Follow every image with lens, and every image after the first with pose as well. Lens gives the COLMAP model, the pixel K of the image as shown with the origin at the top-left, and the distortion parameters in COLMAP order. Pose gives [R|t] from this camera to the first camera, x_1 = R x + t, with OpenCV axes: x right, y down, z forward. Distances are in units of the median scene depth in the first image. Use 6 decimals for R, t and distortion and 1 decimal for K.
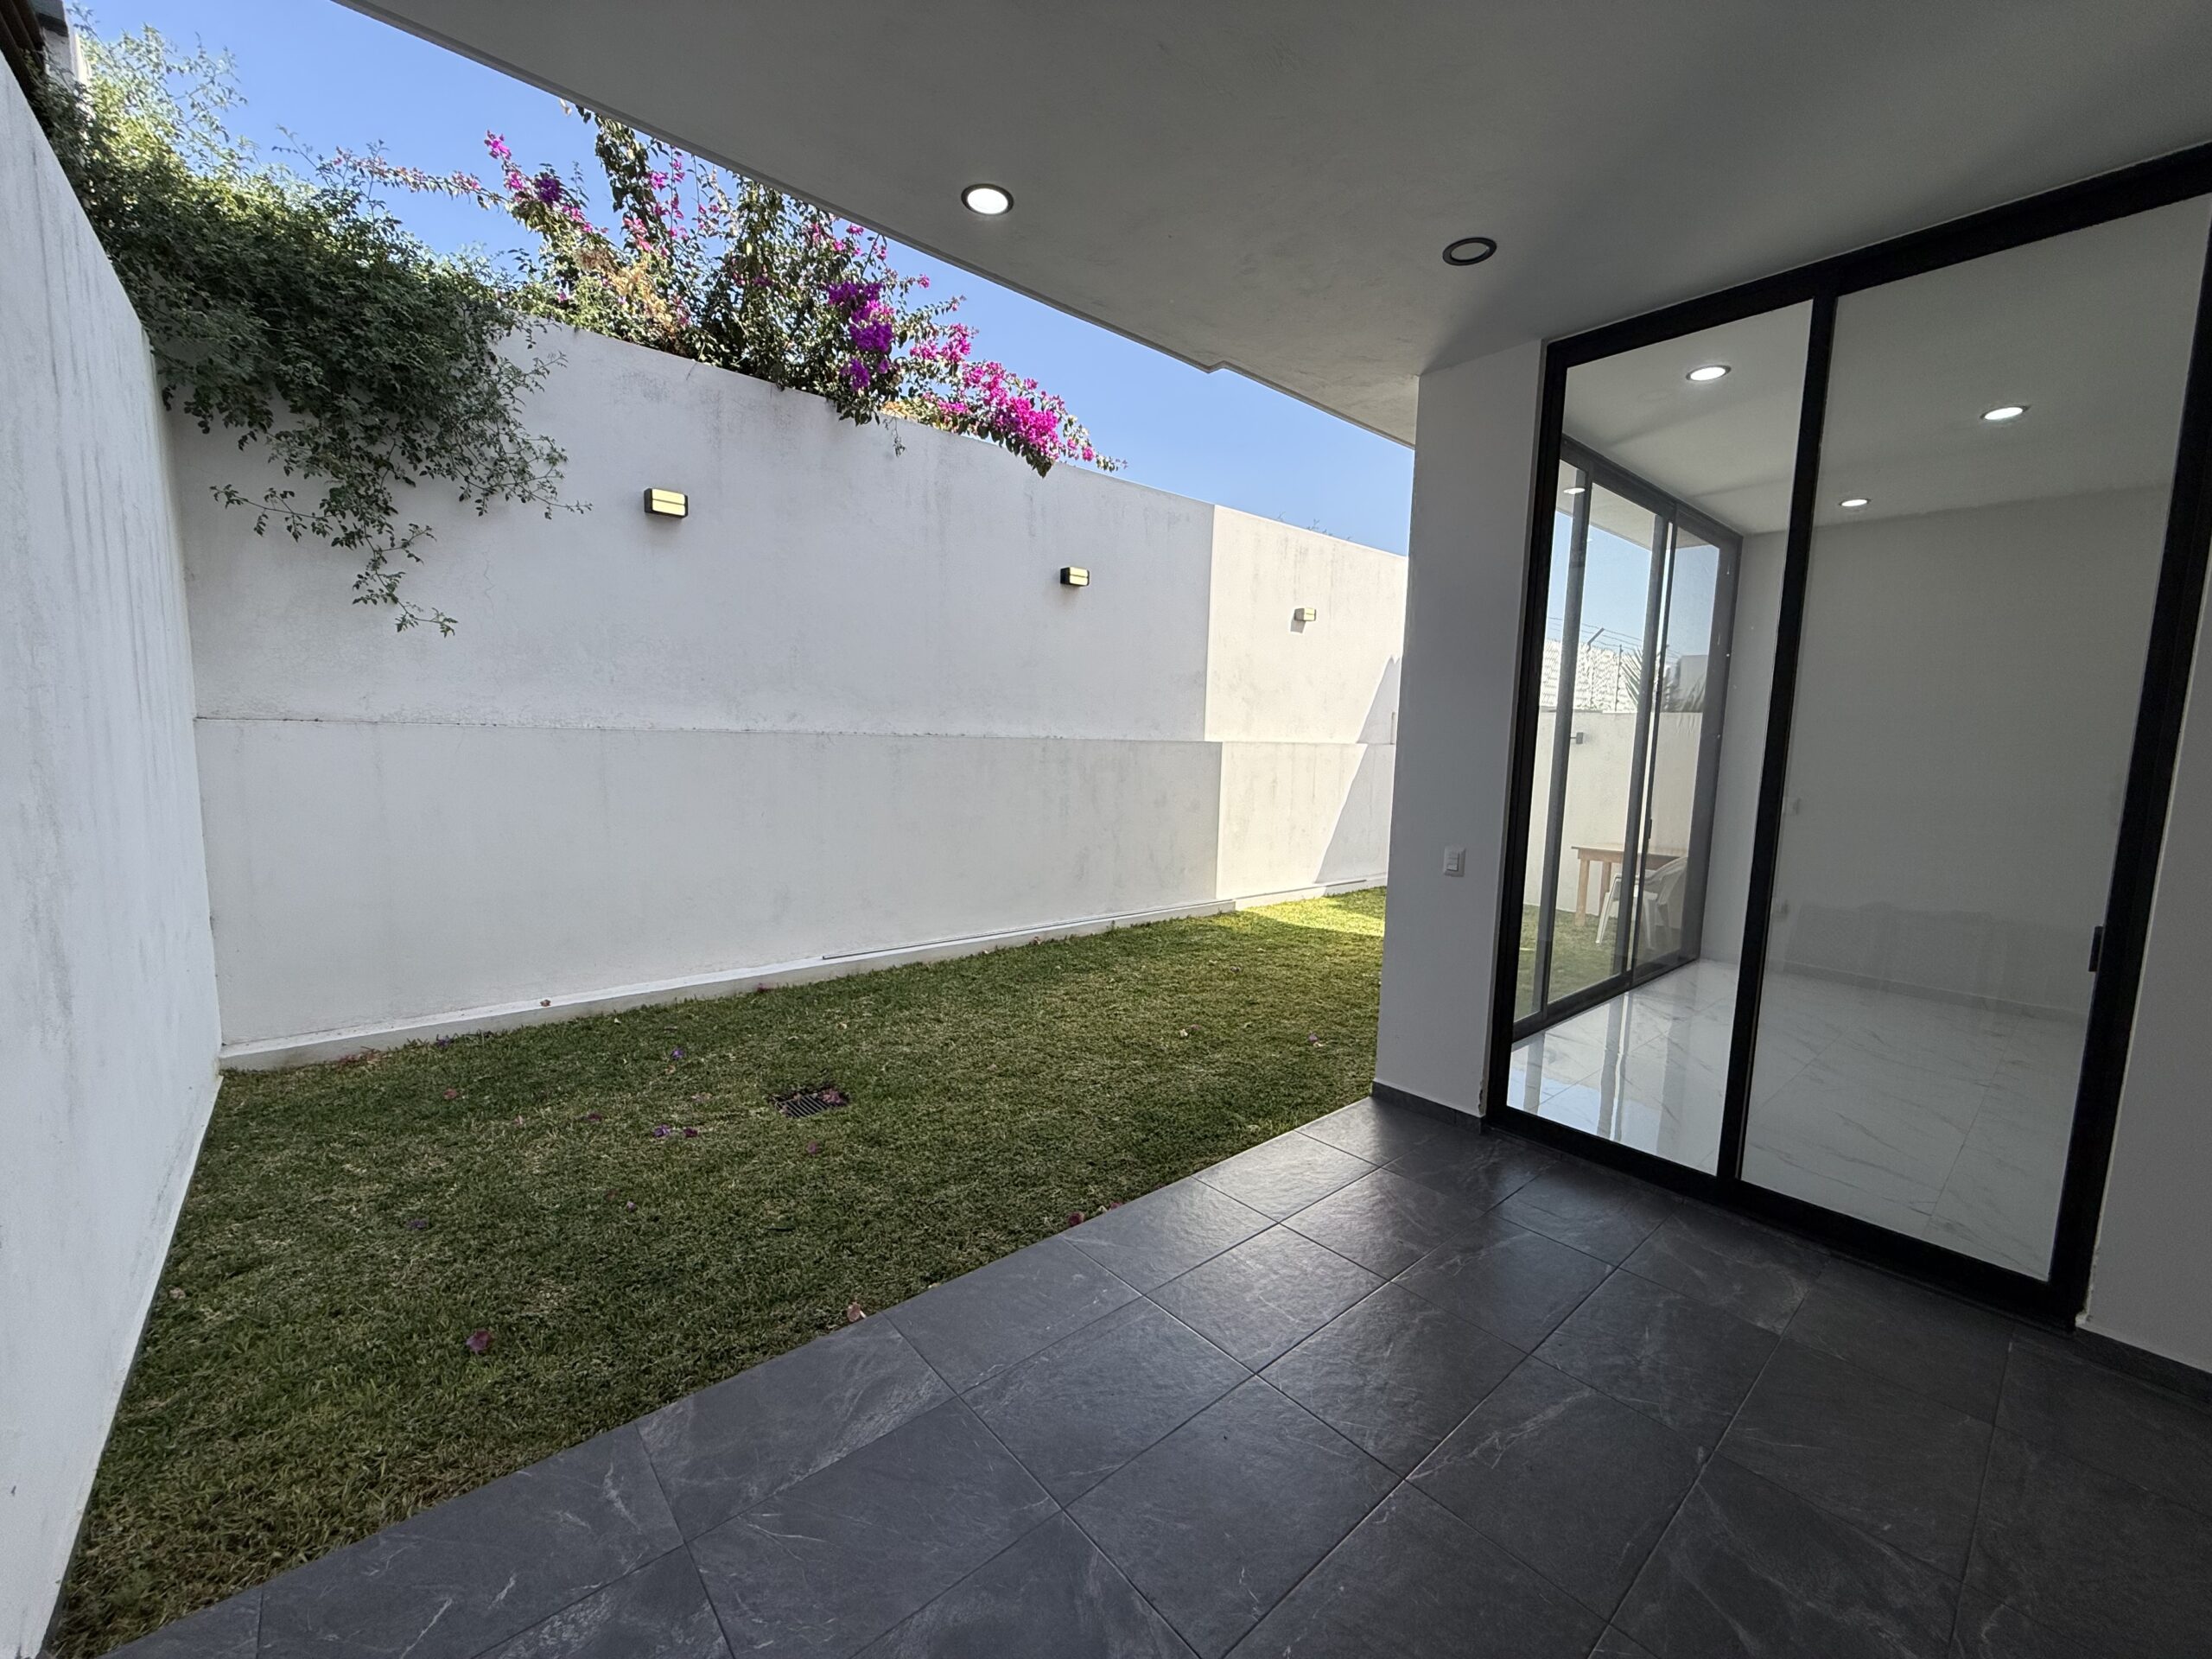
lens RADIAL K [[882.3, 0, 1102.6], [0, 882.3, 832.2], [0, 0, 1]] dist [-0.000387, 0.000868]
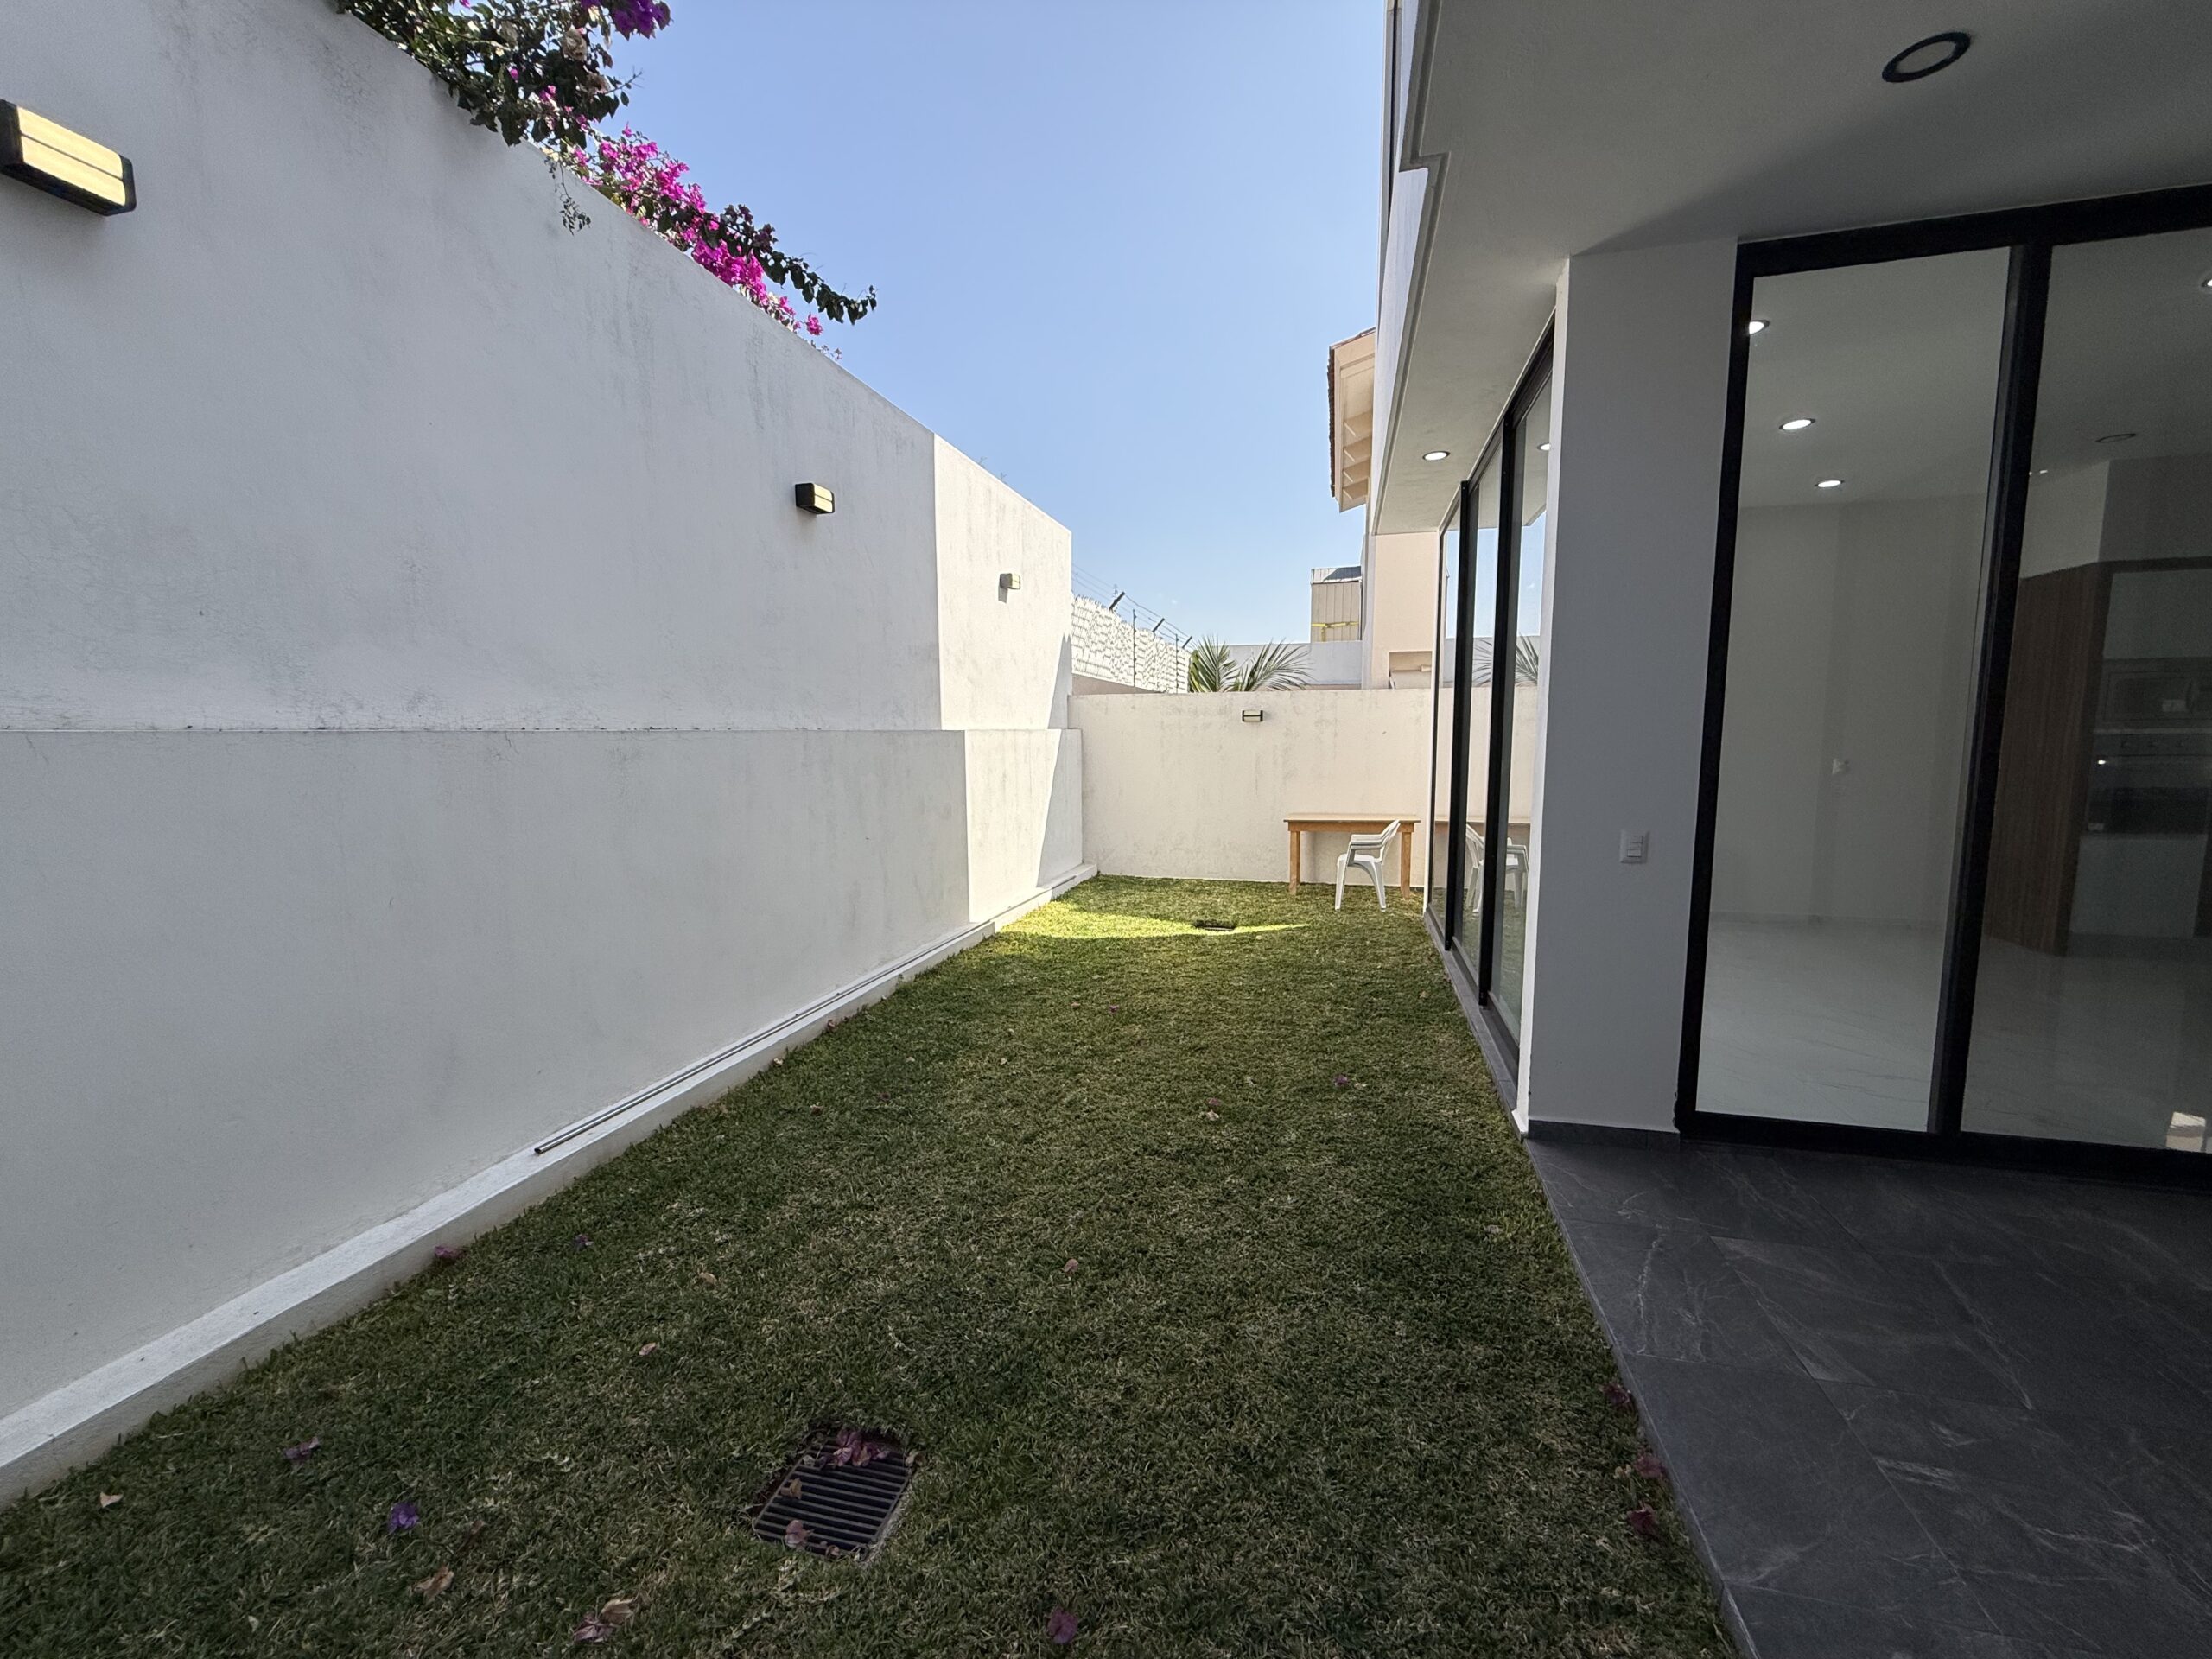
lens RADIAL K [[882.3, 0, 1102.8], [0, 882.3, 831.9], [0, 0, 1]] dist [-0.000387, 0.000868]
pose [[0.823973, -0.097050, 0.558256, -0.332491], [0.092995, 0.995026, 0.035722, -0.039298], [-0.558946, 0.022481, 0.828899, 0.383138]]
